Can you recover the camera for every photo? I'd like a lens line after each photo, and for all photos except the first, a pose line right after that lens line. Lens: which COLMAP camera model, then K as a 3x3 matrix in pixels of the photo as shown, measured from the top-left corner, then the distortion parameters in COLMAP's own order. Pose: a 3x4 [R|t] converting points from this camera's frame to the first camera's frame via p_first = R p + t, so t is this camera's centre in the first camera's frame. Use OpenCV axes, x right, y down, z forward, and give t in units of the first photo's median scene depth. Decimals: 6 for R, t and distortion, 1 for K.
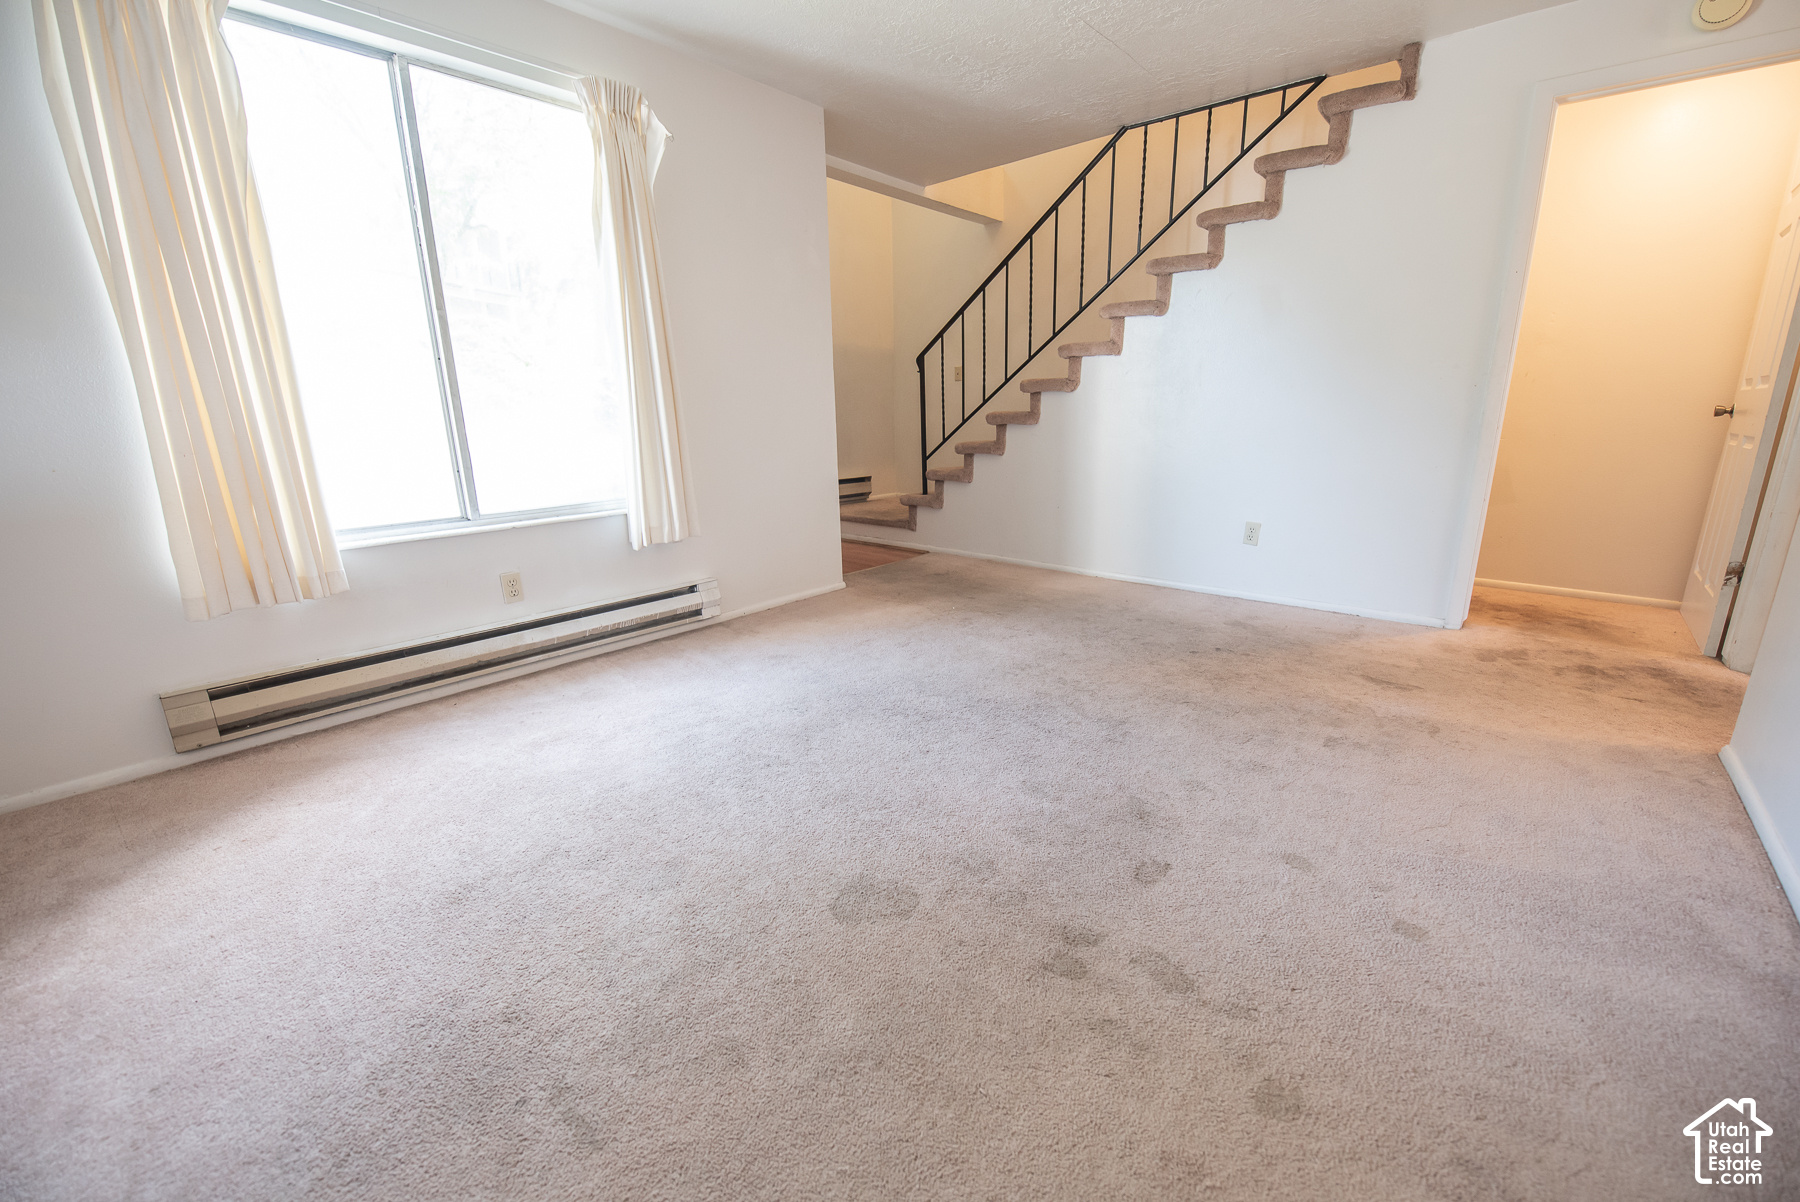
lens RADIAL K [[716.2, 0, 904.4], [0, 716.2, 603.4], [0, 0, 1]] dist [-0.018411, -0.000804]
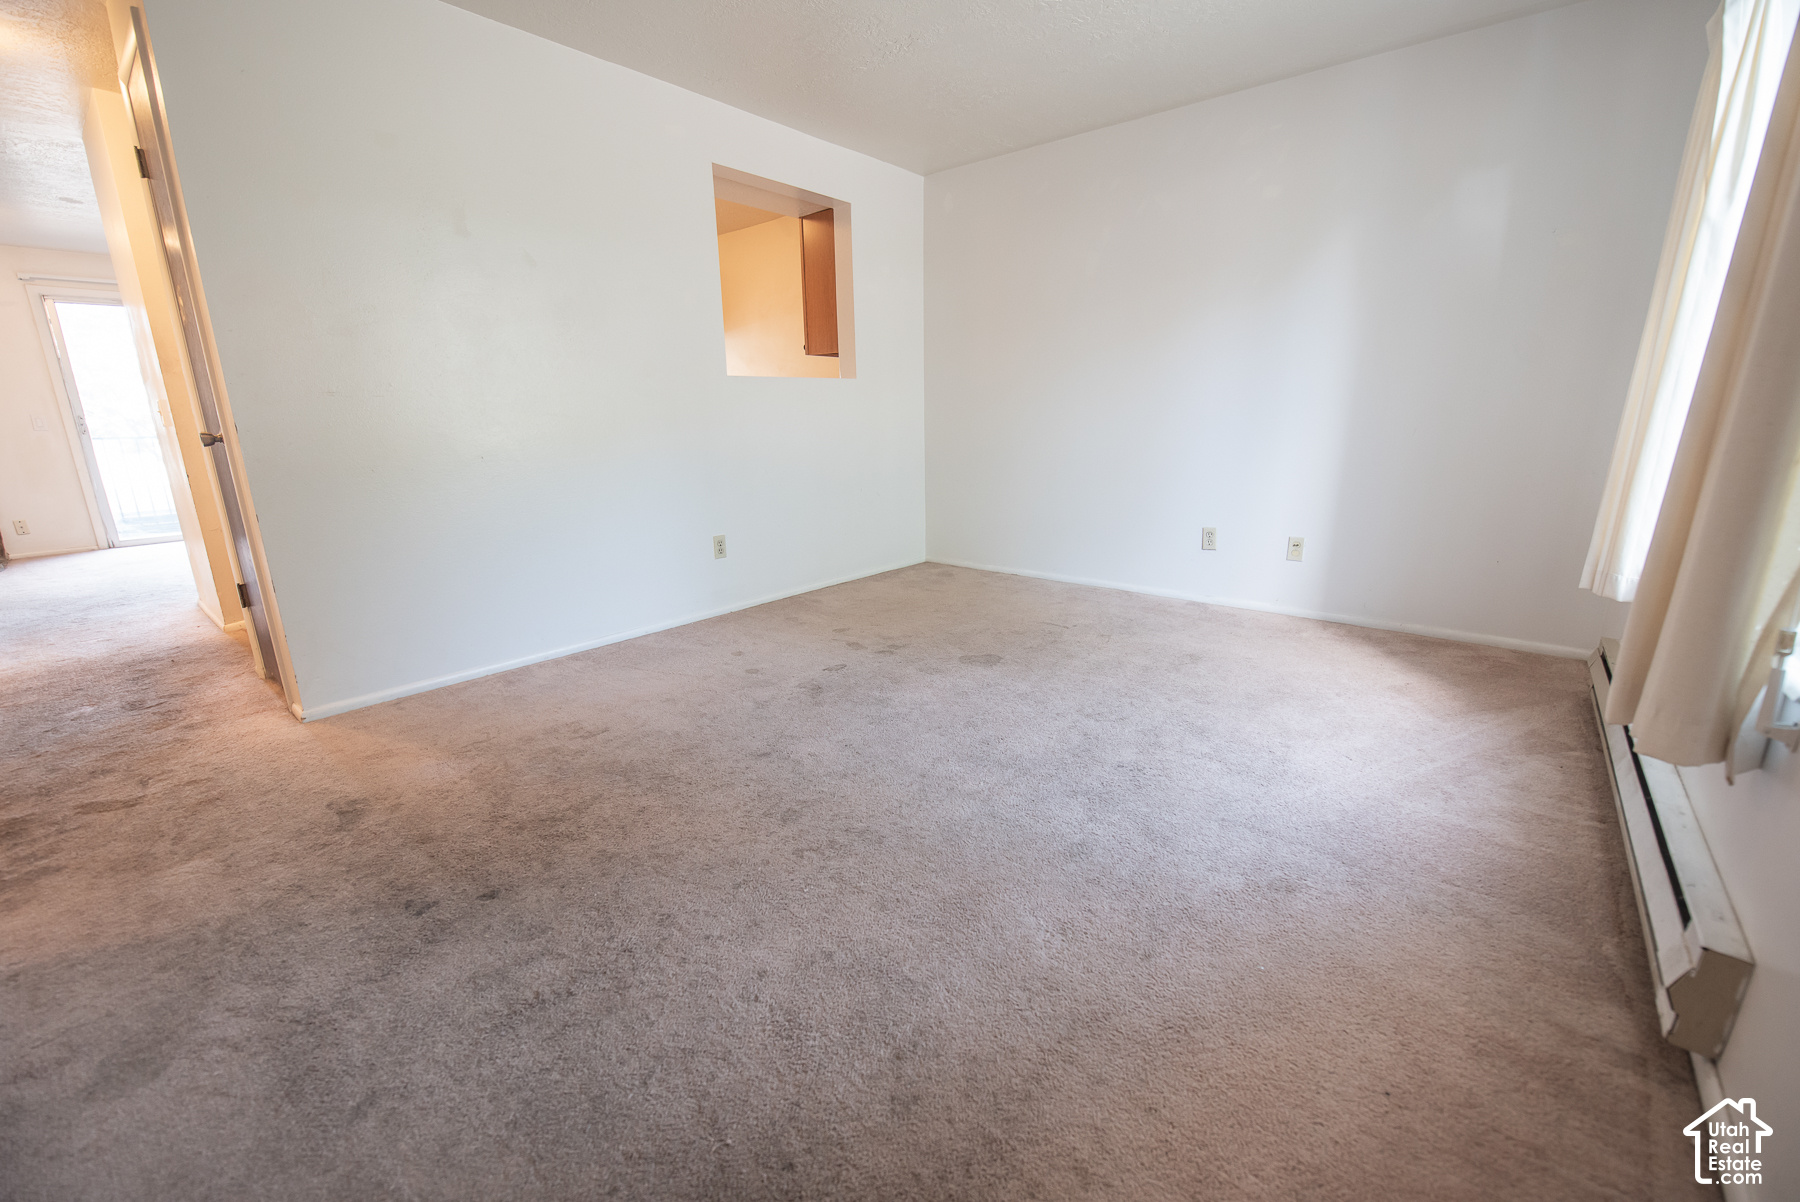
lens RADIAL K [[716.2, 0, 904.4], [0, 716.2, 603.4], [0, 0, 1]] dist [-0.018411, -0.000804]
pose [[-0.999308, 0.034571, -0.013705, 0.103169], [0.023106, 0.865950, 0.499597, -0.389389], [0.029139, 0.498934, -0.866150, 1.414738]]
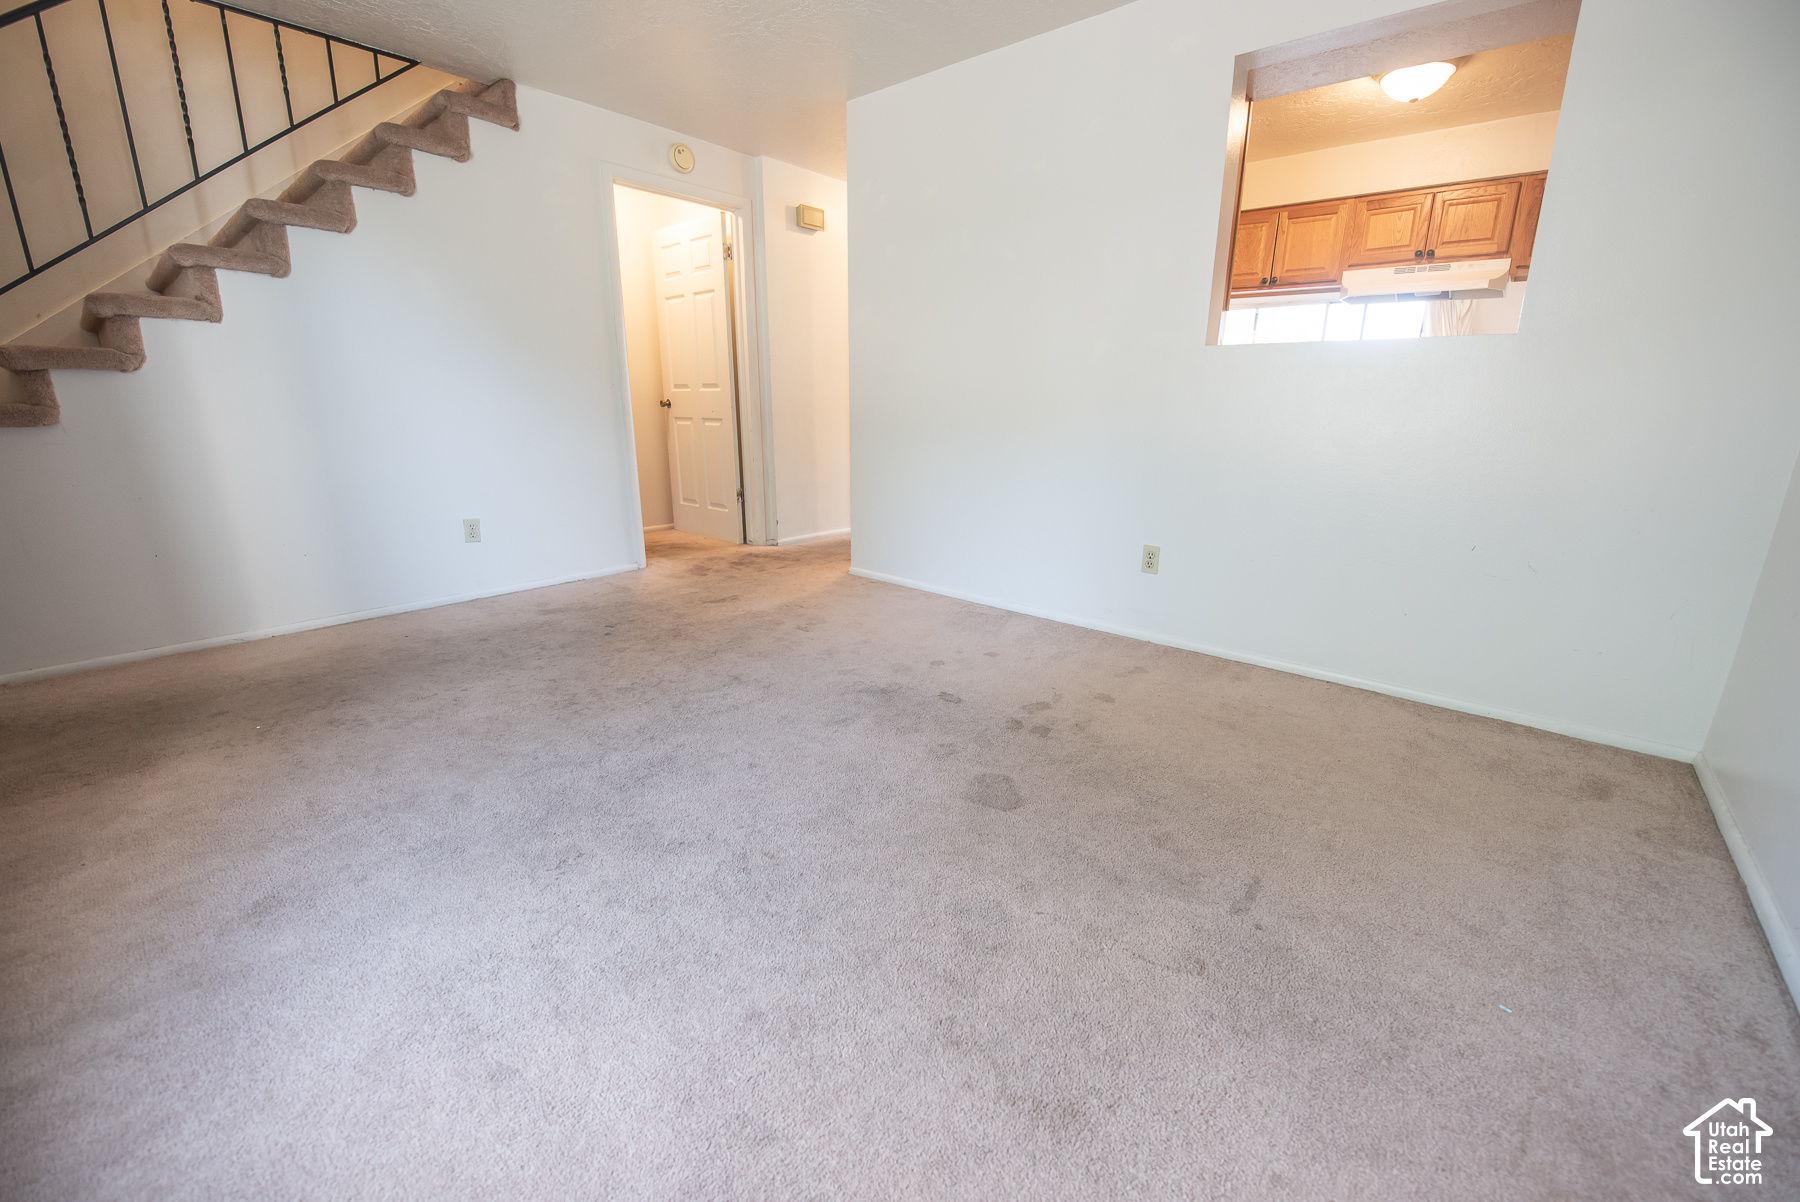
lens RADIAL K [[716.2, 0, 904.4], [0, 716.2, 603.4], [0, 0, 1]] dist [-0.018411, -0.000804]
pose [[-0.012318, -0.259024, 0.965792, -0.624131], [0.251882, 0.933916, 0.253687, -0.135067], [-0.967680, 0.246390, 0.053740, 0.534900]]
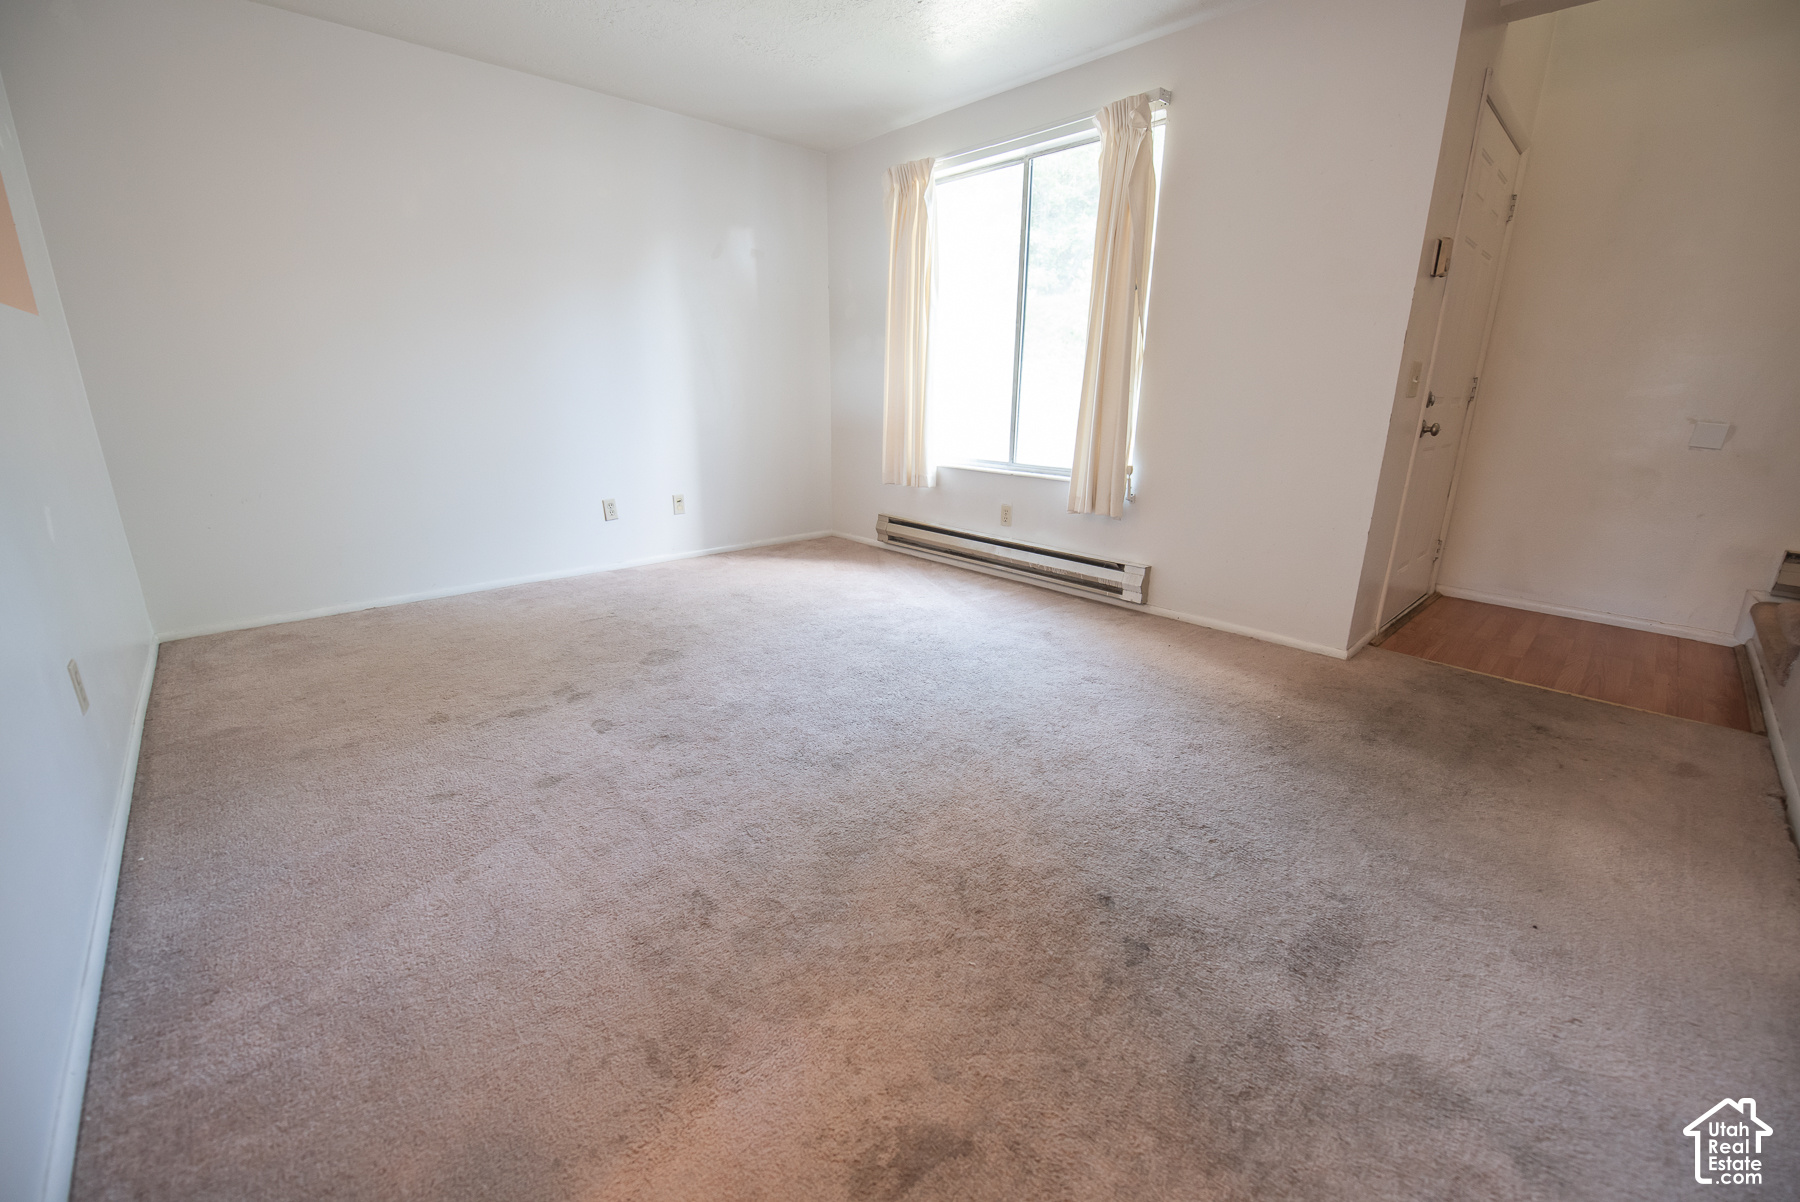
lens RADIAL K [[716.2, 0, 904.4], [0, 716.2, 603.4], [0, 0, 1]] dist [-0.018411, -0.000804]
pose [[-0.094173, 0.298412, -0.949780, 0.868237], [-0.270630, 0.910421, 0.312880, -0.249983], [0.958066, 0.286504, -0.004978, 0.841387]]
